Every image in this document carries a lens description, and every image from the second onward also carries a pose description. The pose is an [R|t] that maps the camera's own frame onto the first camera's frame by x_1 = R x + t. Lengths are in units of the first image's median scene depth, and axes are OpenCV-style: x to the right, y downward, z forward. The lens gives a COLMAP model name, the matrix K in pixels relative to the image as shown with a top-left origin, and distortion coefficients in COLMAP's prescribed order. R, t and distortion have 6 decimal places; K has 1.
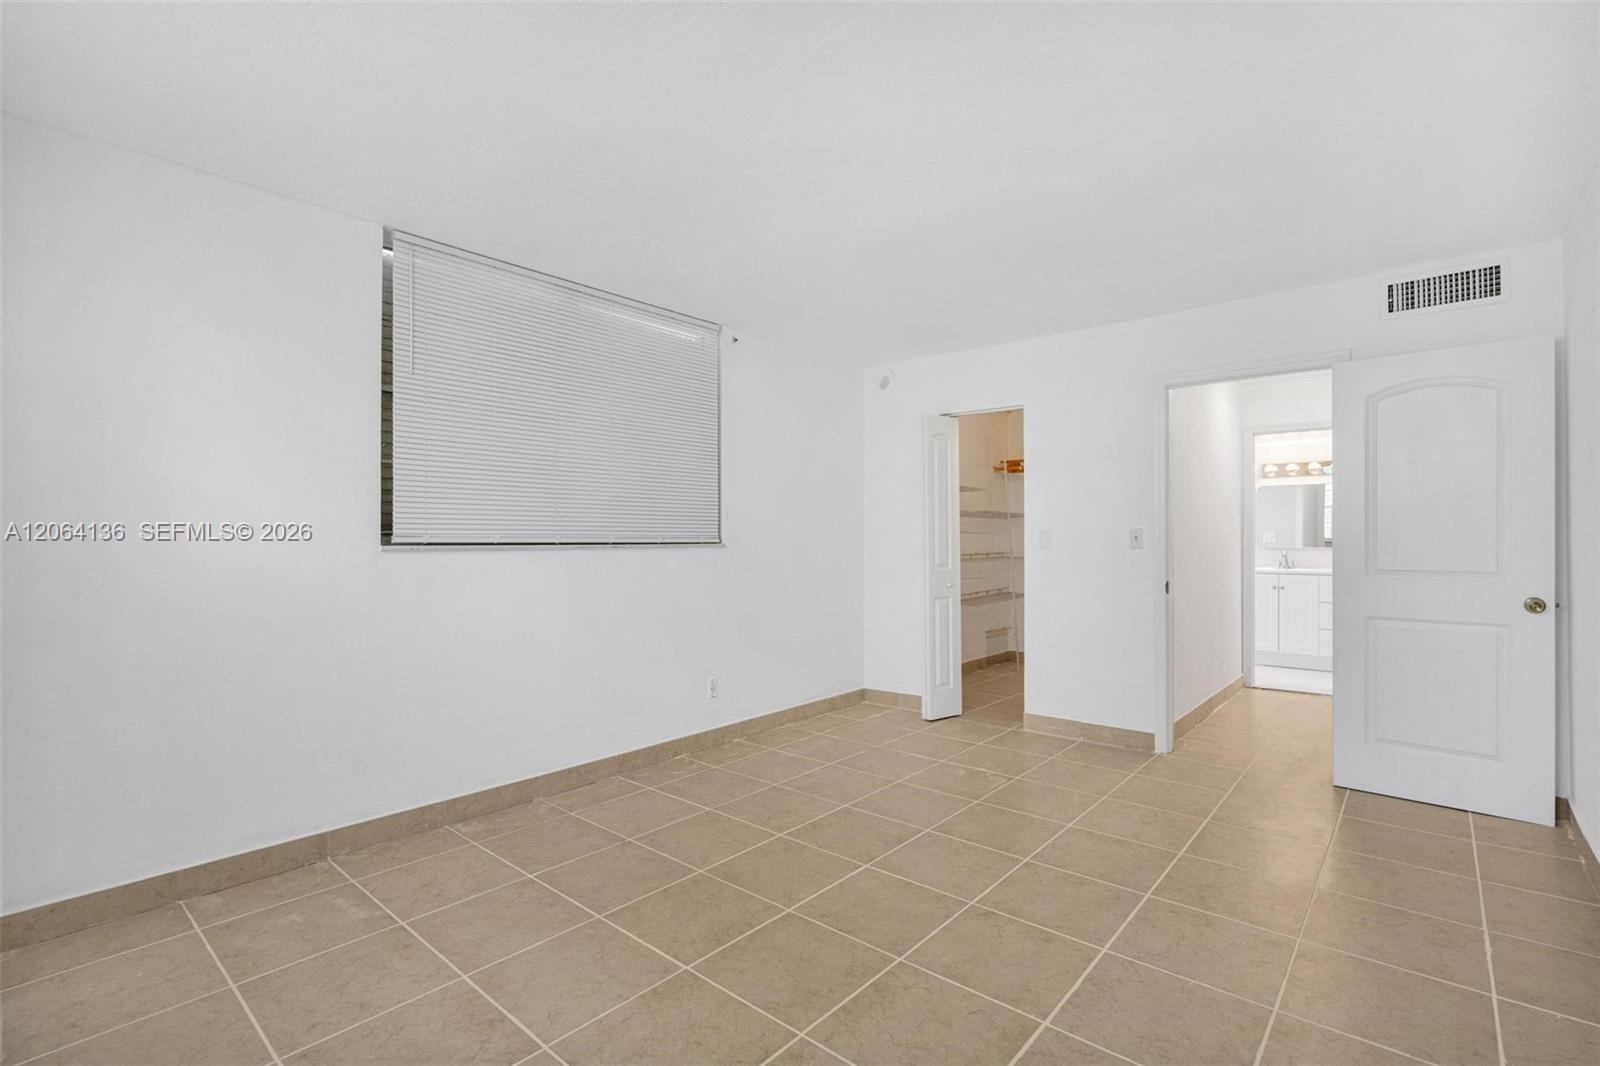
lens RADIAL K [[742.4, 0, 809.1], [0, 742.4, 532.0], [0, 0, 1]] dist [-0.002121, 0.000582]
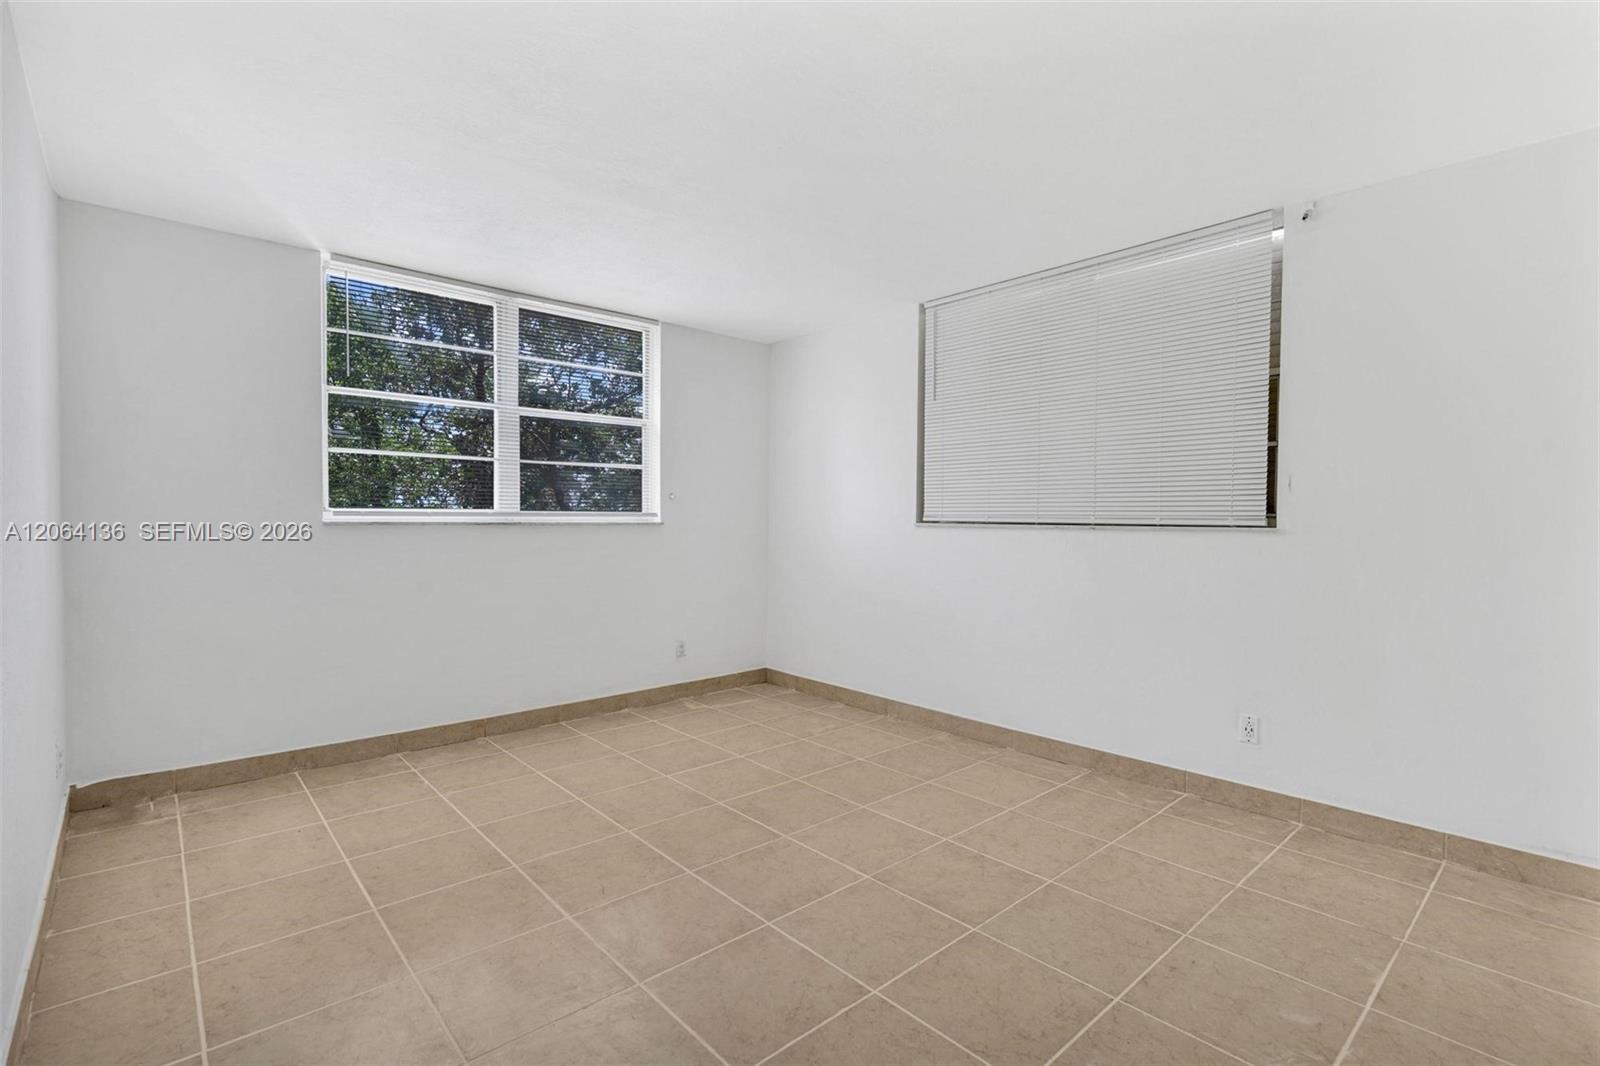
lens RADIAL K [[742.4, 0, 809.1], [0, 742.4, 532.0], [0, 0, 1]] dist [-0.002121, 0.000582]
pose [[-0.127428, 0.017551, -0.991693, 0.808924], [0.001235, 0.999845, 0.017536, 0.009554], [0.991847, 0.001010, -0.127430, 0.862471]]
